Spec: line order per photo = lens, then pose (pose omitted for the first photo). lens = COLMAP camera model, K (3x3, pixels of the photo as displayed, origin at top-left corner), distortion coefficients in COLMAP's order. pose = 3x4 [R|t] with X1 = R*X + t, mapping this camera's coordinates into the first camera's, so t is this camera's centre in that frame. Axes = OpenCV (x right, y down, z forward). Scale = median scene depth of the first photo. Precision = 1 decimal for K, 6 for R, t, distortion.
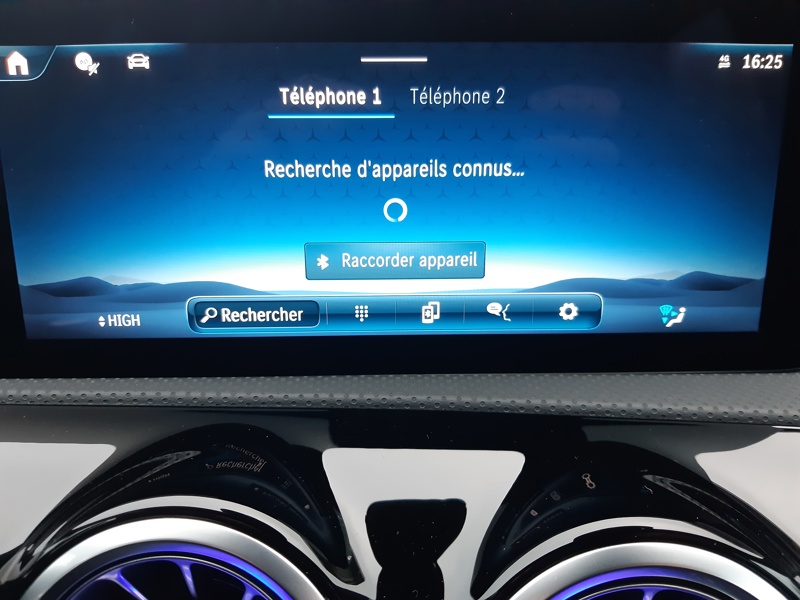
lens RADIAL K [[609.5, 0, 398.1], [0, 609.5, 296.8], [0, 0, 1]] dist [0.100249, -0.150389]
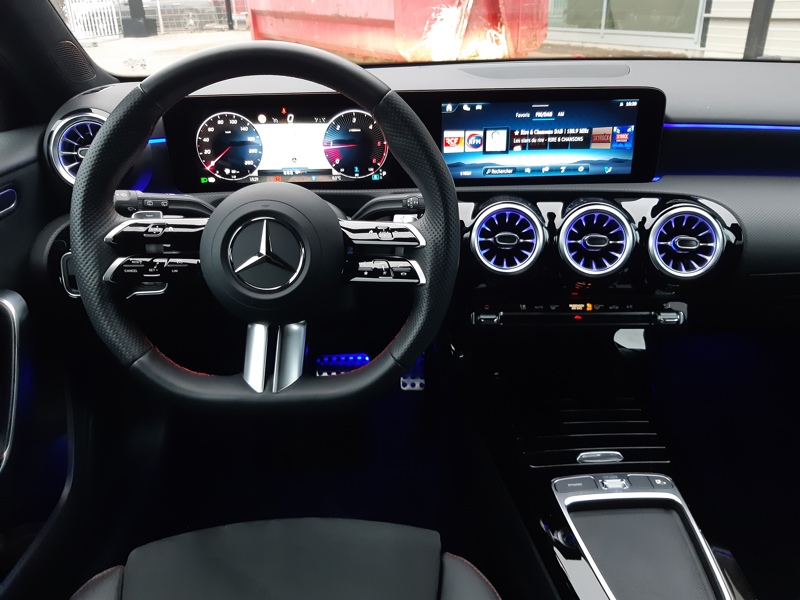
lens RADIAL K [[621.0, 0, 400.0], [0, 621.0, 300.0], [0, 0, 1]] dist [0.083801, -0.140191]
pose [[0.999762, -0.016164, 0.014676, -0.942606], [0.014117, 0.991386, 0.130213, 0.314365], [-0.016654, -0.129975, 0.991377, -3.024323]]
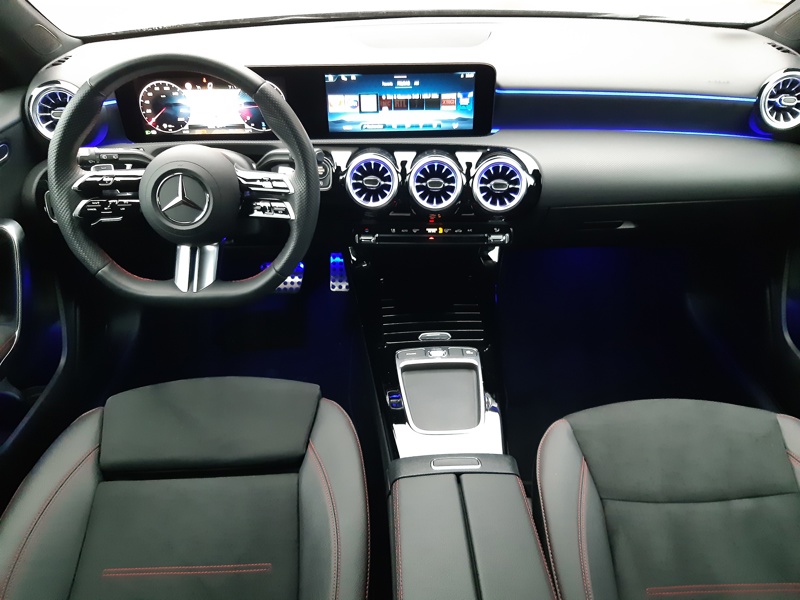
lens RADIAL K [[621.0, 0, 400.0], [0, 621.0, 300.0], [0, 0, 1]] dist [0.083801, -0.140191]
pose [[0.999729, -0.015994, 0.016887, -0.124351], [0.010549, 0.958860, 0.283682, -0.060758], [-0.020729, -0.283427, 0.958770, -4.434336]]
